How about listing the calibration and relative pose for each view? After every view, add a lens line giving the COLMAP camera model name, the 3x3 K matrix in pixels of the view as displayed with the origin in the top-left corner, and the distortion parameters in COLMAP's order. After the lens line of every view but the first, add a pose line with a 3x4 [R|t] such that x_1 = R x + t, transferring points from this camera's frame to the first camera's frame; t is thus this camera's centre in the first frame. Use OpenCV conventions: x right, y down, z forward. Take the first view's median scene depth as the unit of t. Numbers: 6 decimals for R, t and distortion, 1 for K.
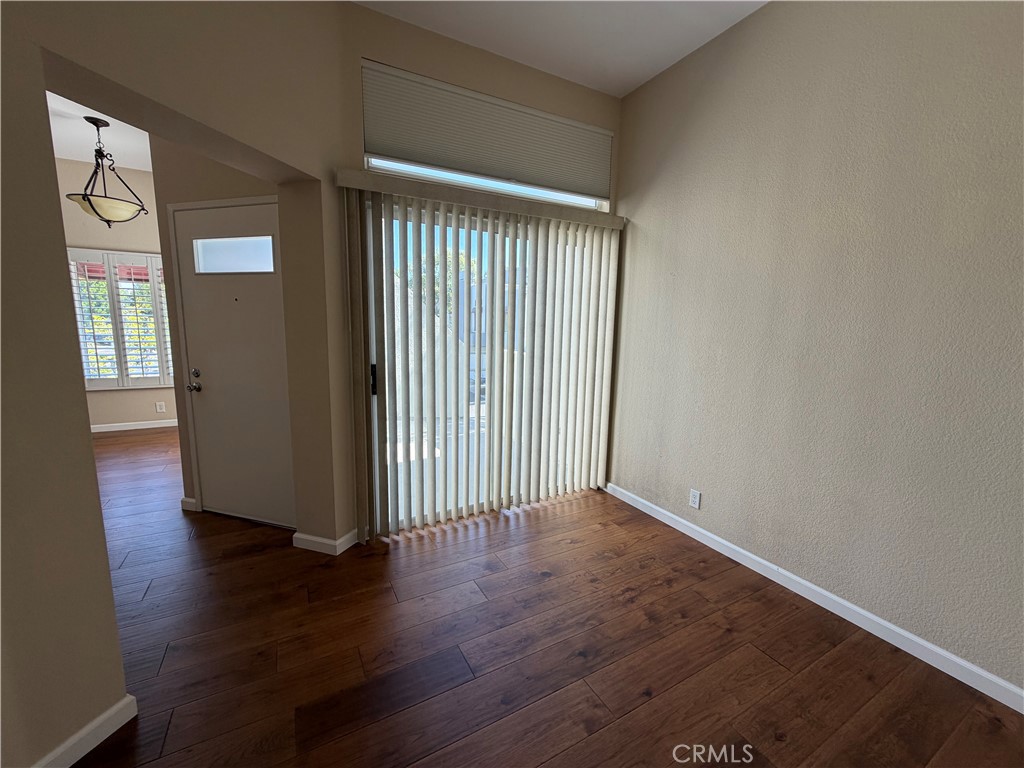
lens RADIAL K [[409.0, 0, 509.2], [0, 409.0, 385.9], [0, 0, 1]] dist [0.000379, -0.000162]
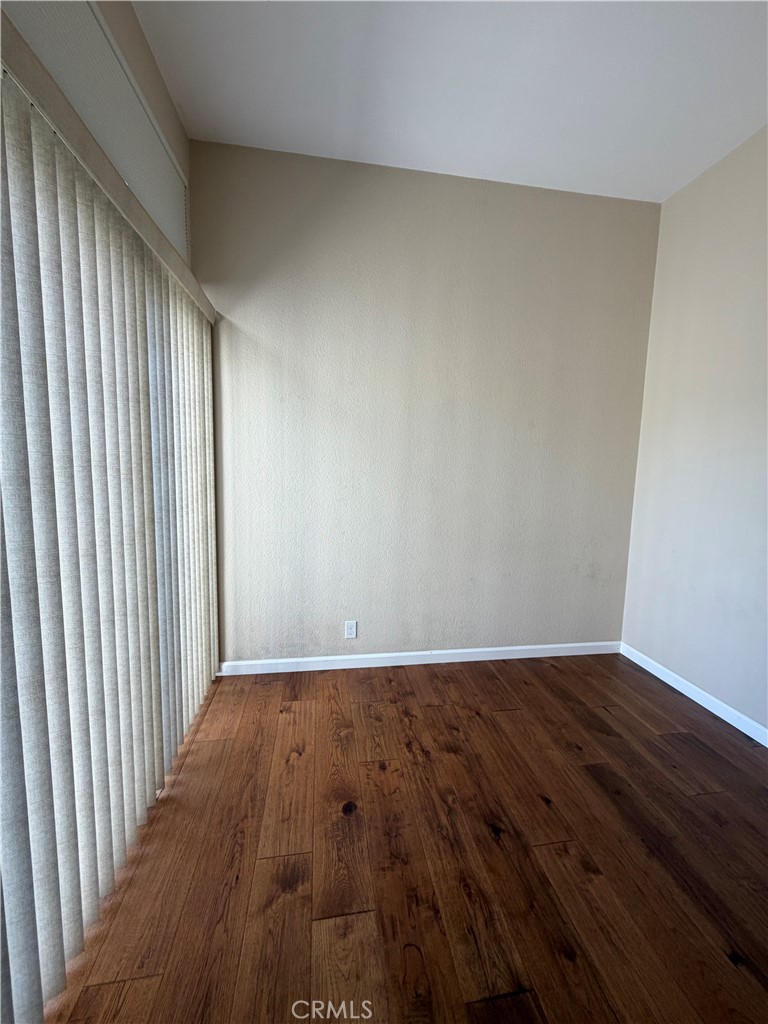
lens RADIAL K [[409.0, 0, 384.4], [0, 409.0, 510.2], [0, 0, 1]] dist [0.000379, -0.000162]
pose [[0.334055, -0.122131, 0.934608, -0.464506], [0.126421, 0.988416, 0.083975, -0.093622], [-0.934037, 0.090102, 0.345625, 0.626842]]
